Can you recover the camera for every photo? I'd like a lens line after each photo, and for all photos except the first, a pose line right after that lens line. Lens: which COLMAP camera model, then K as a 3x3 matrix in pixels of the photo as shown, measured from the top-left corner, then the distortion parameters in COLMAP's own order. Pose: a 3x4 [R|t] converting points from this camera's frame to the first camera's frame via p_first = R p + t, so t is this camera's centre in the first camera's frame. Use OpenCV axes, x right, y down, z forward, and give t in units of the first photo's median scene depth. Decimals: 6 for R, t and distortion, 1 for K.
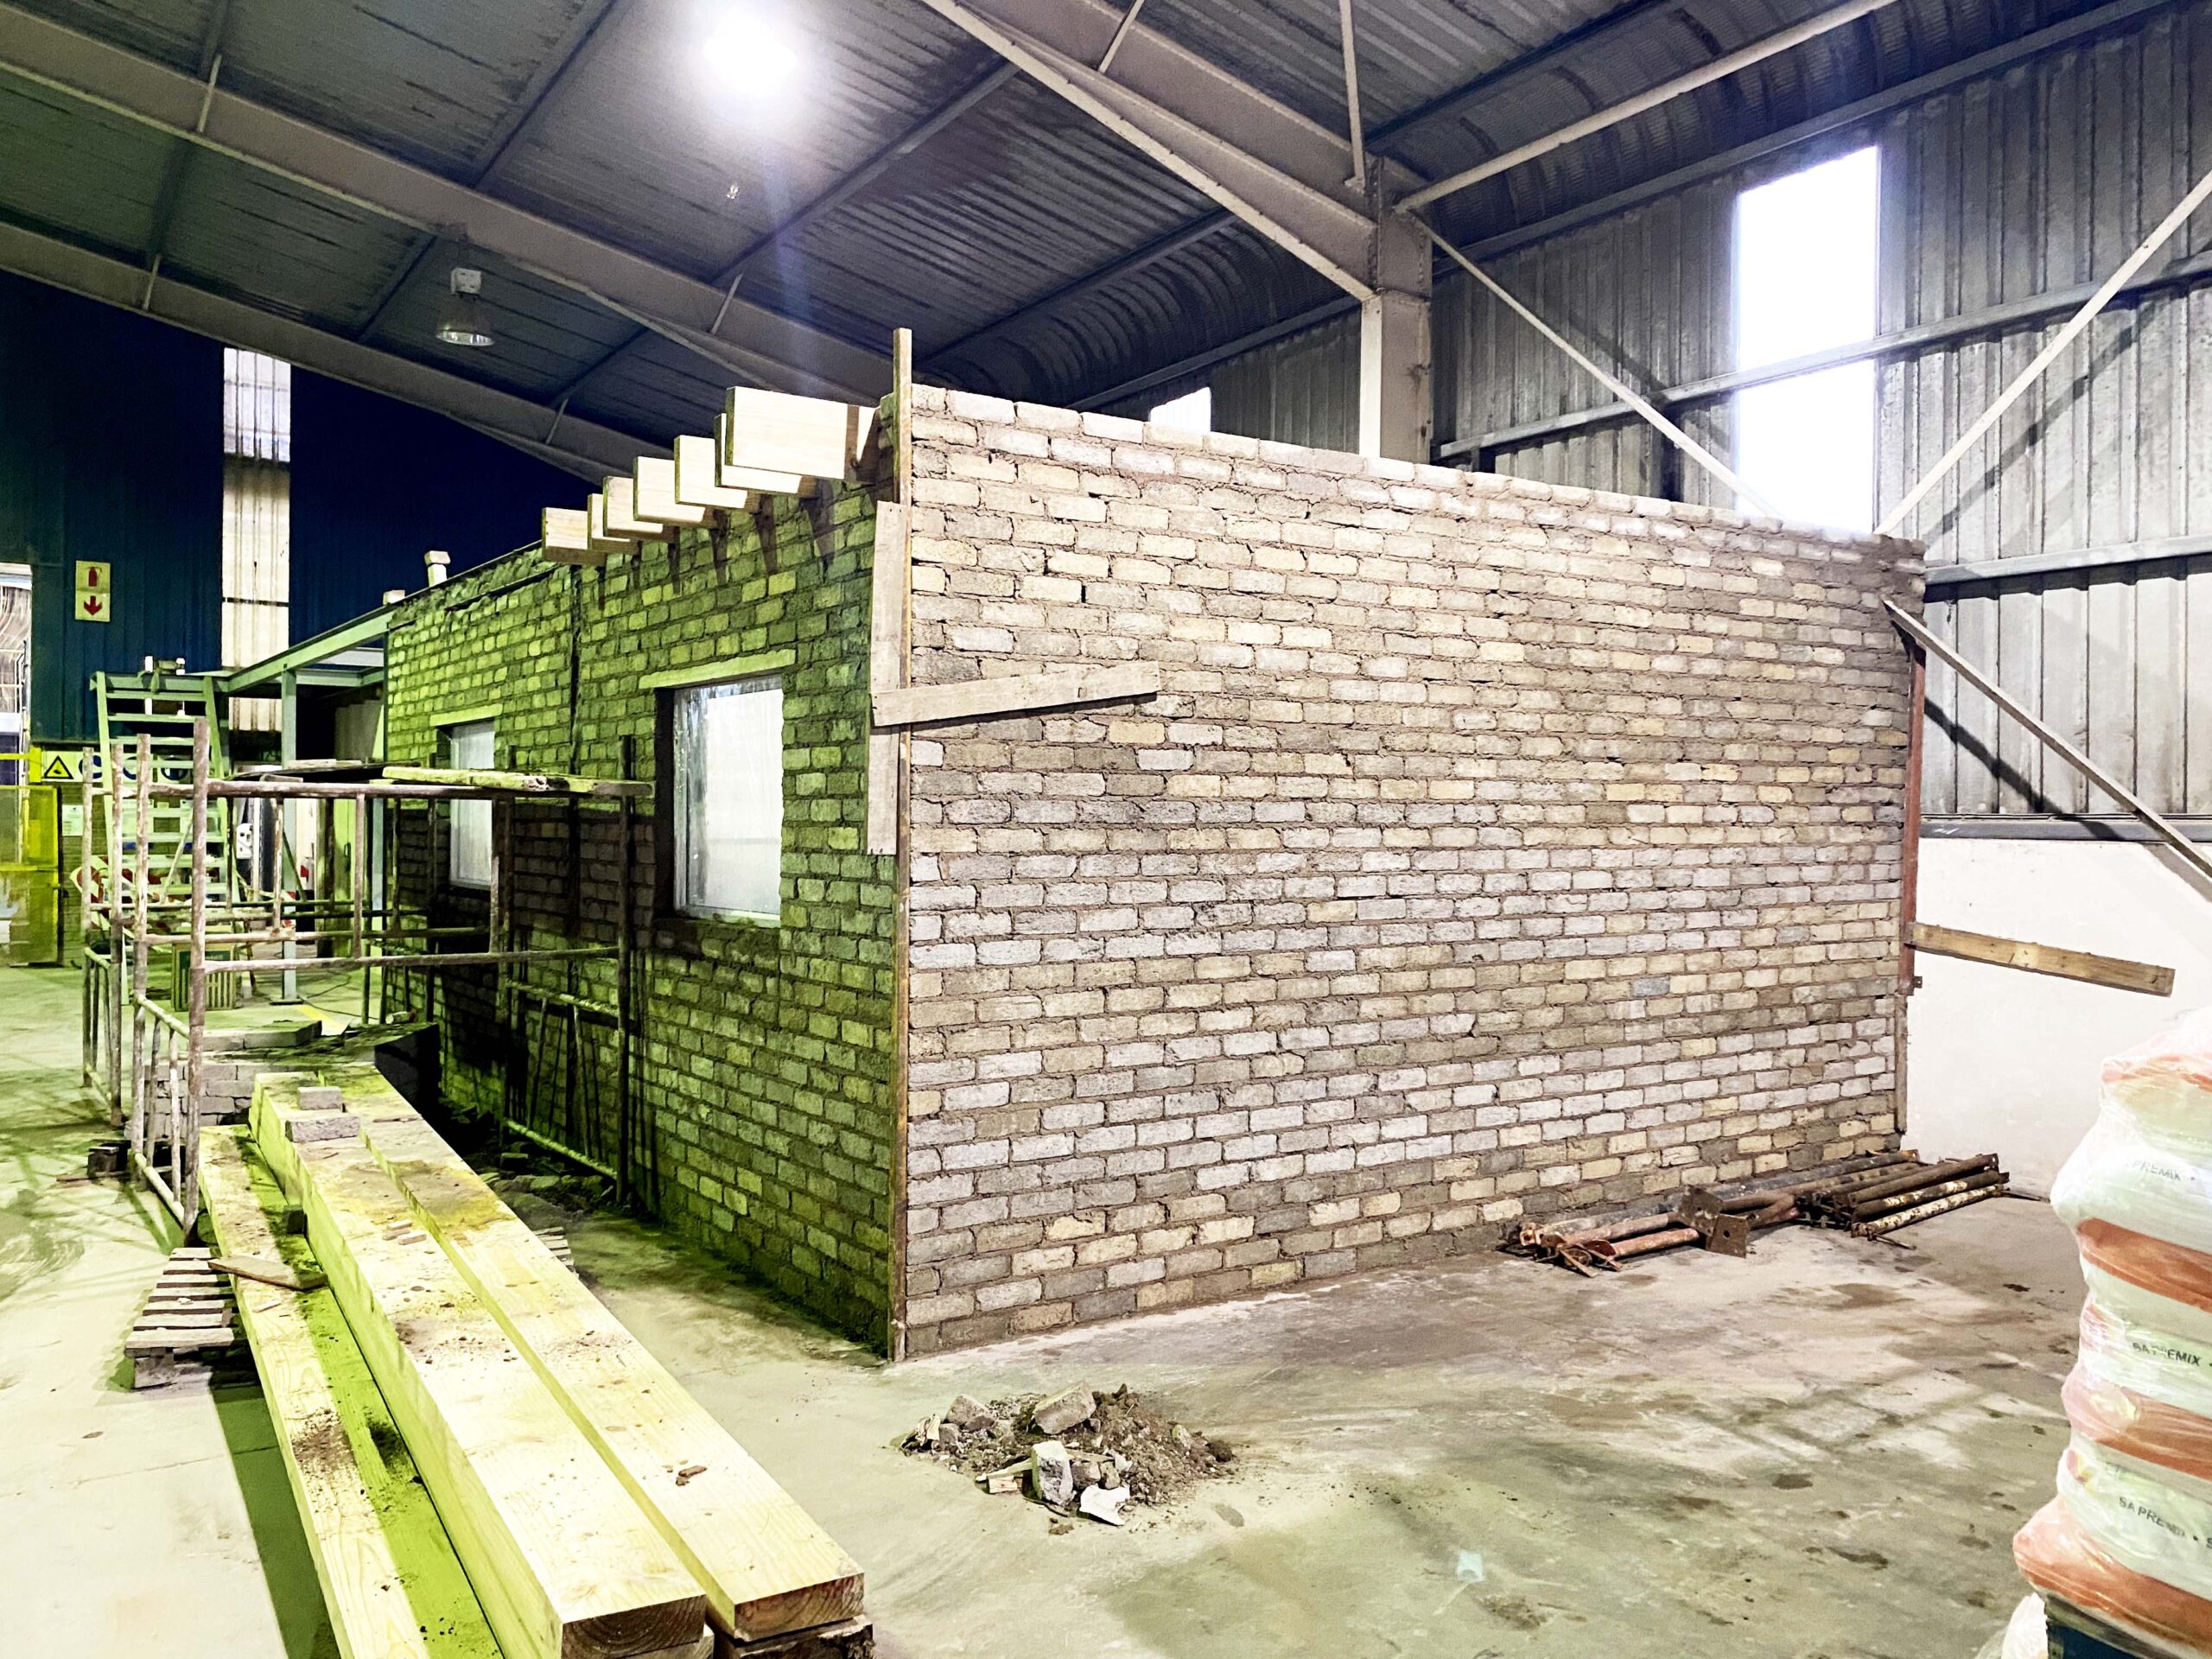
lens RADIAL K [[1688.5, 0, 1102.7], [0, 1688.5, 797.2], [0, 0, 1]] dist [0.031344, -0.000917]
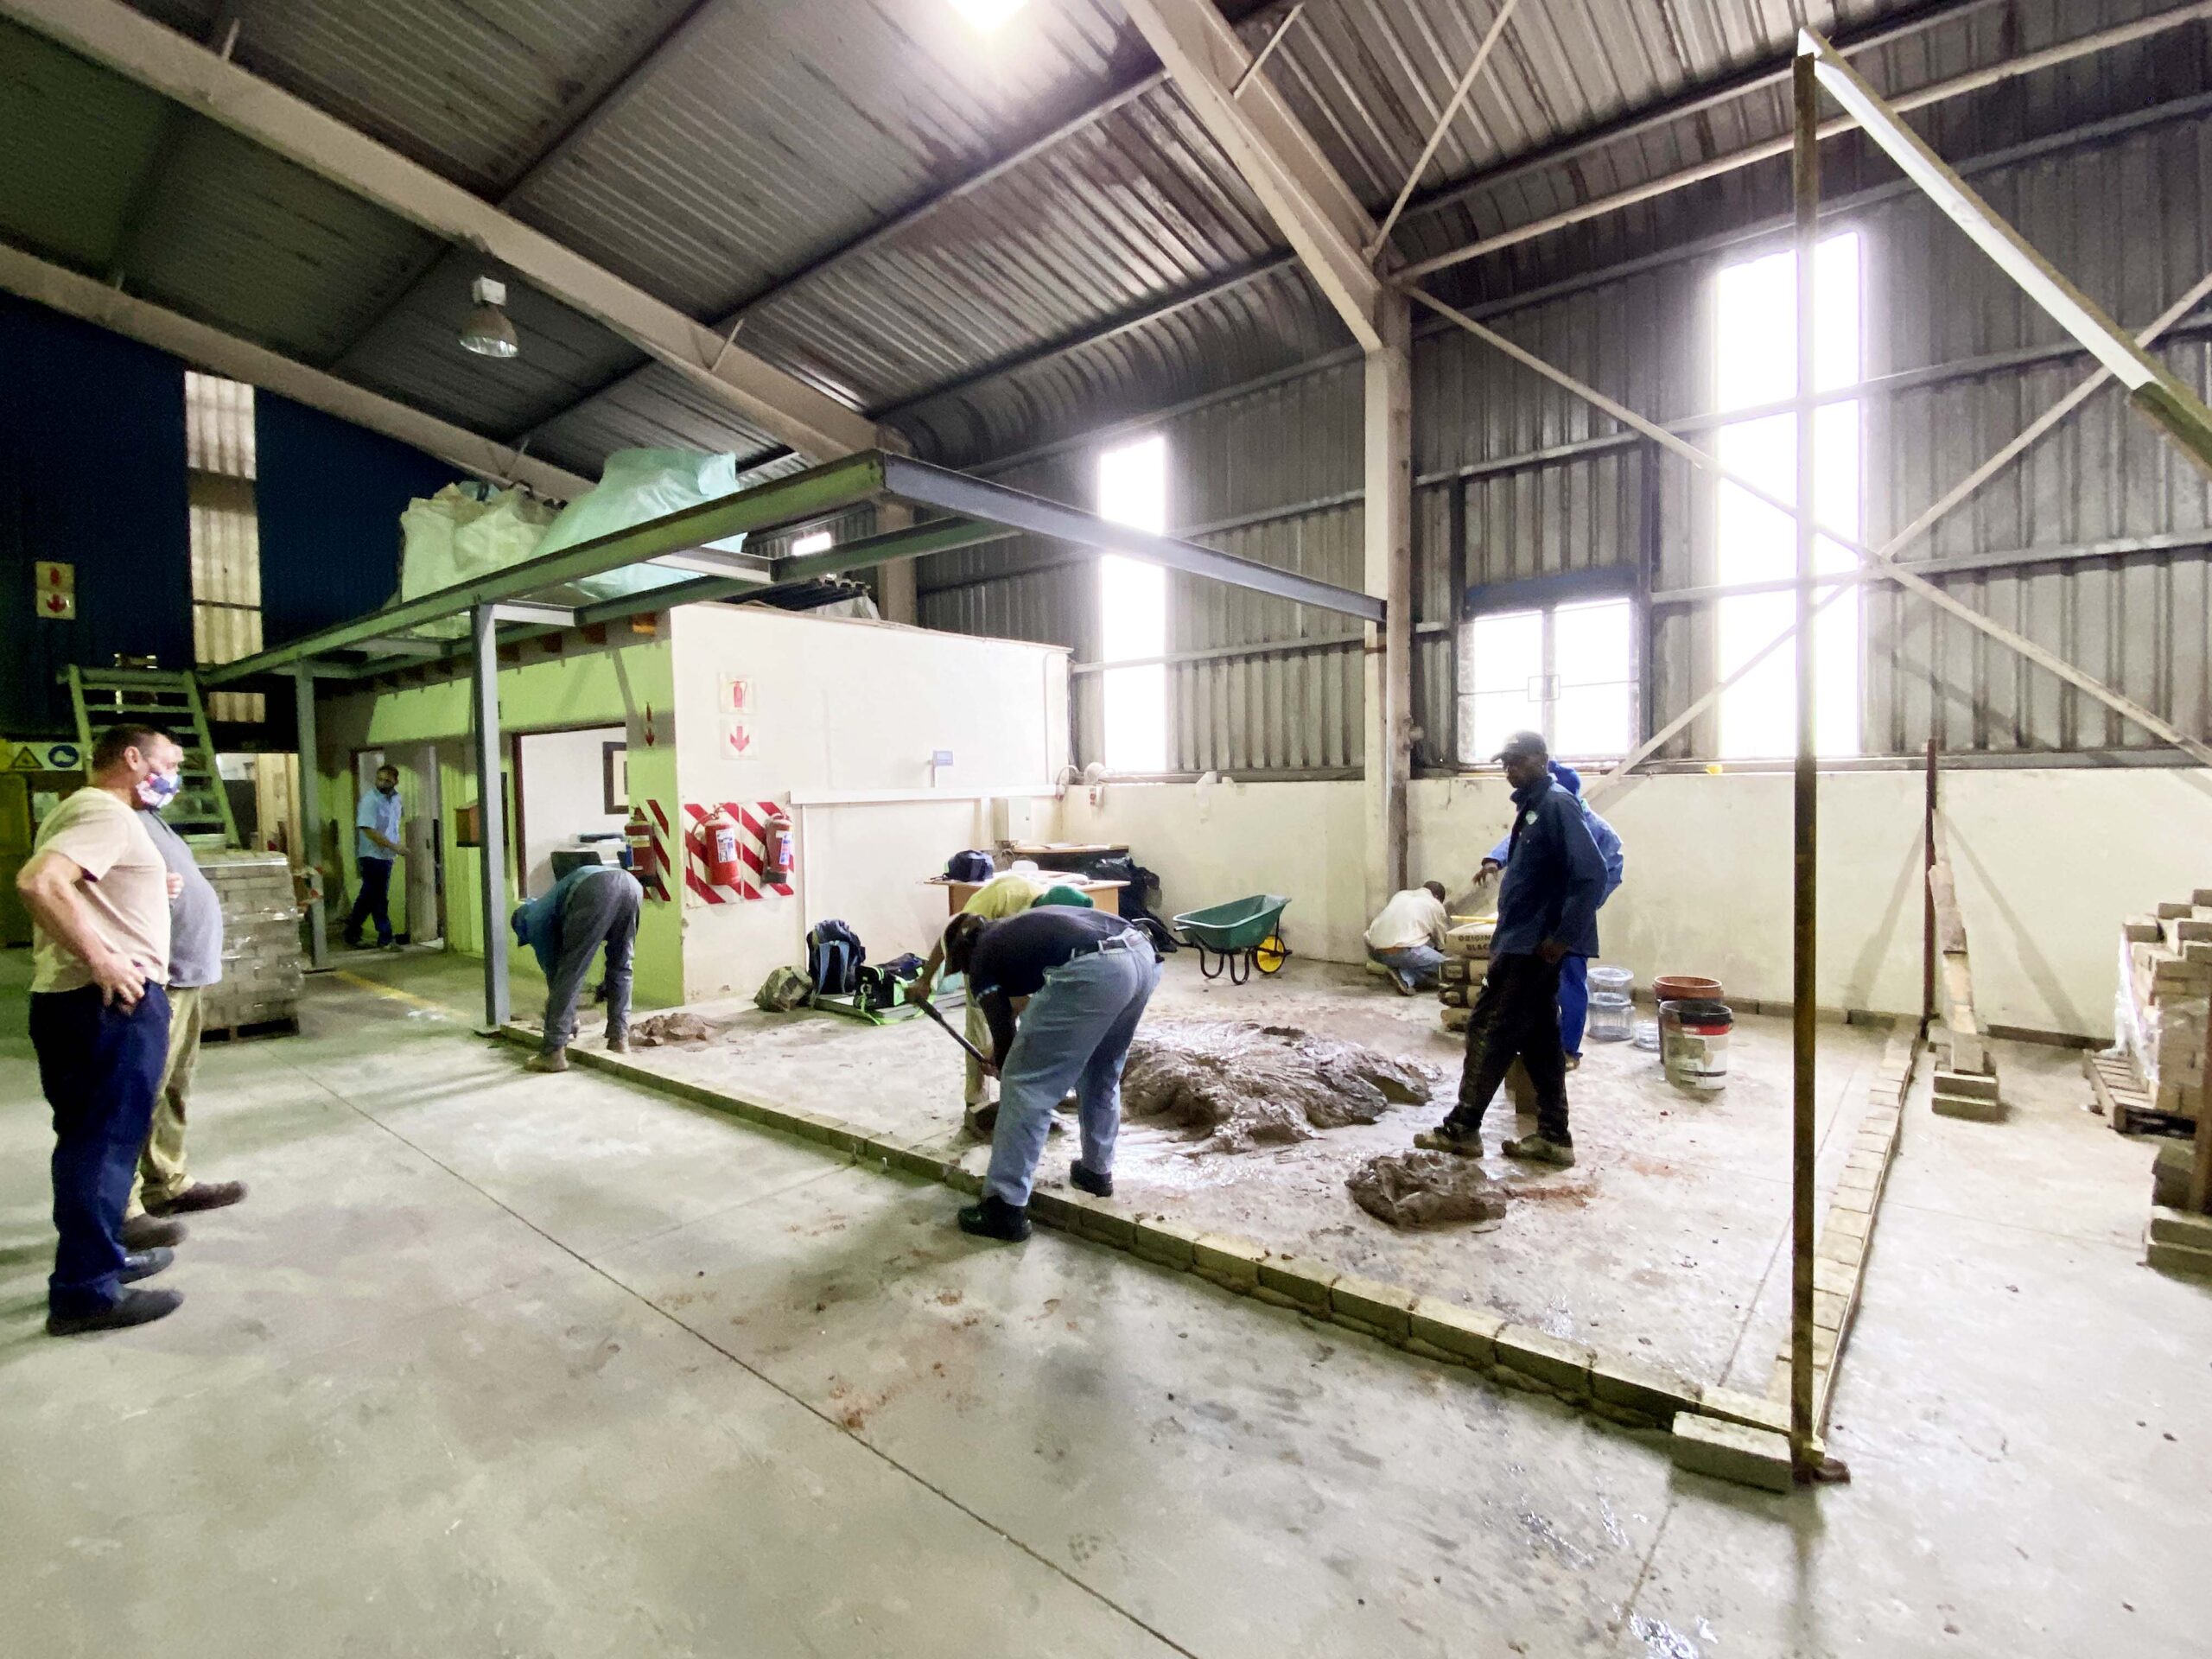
lens RADIAL K [[1045.3, 0, 1110.6], [0, 1045.3, 817.8], [0, 0, 1]] dist [0.029256, -0.023276]
pose [[0.958777, -0.030203, 0.282550, -0.166120], [0.019451, 0.998979, 0.040783, 0.006806], [-0.283493, -0.033606, 0.958385, 0.202449]]
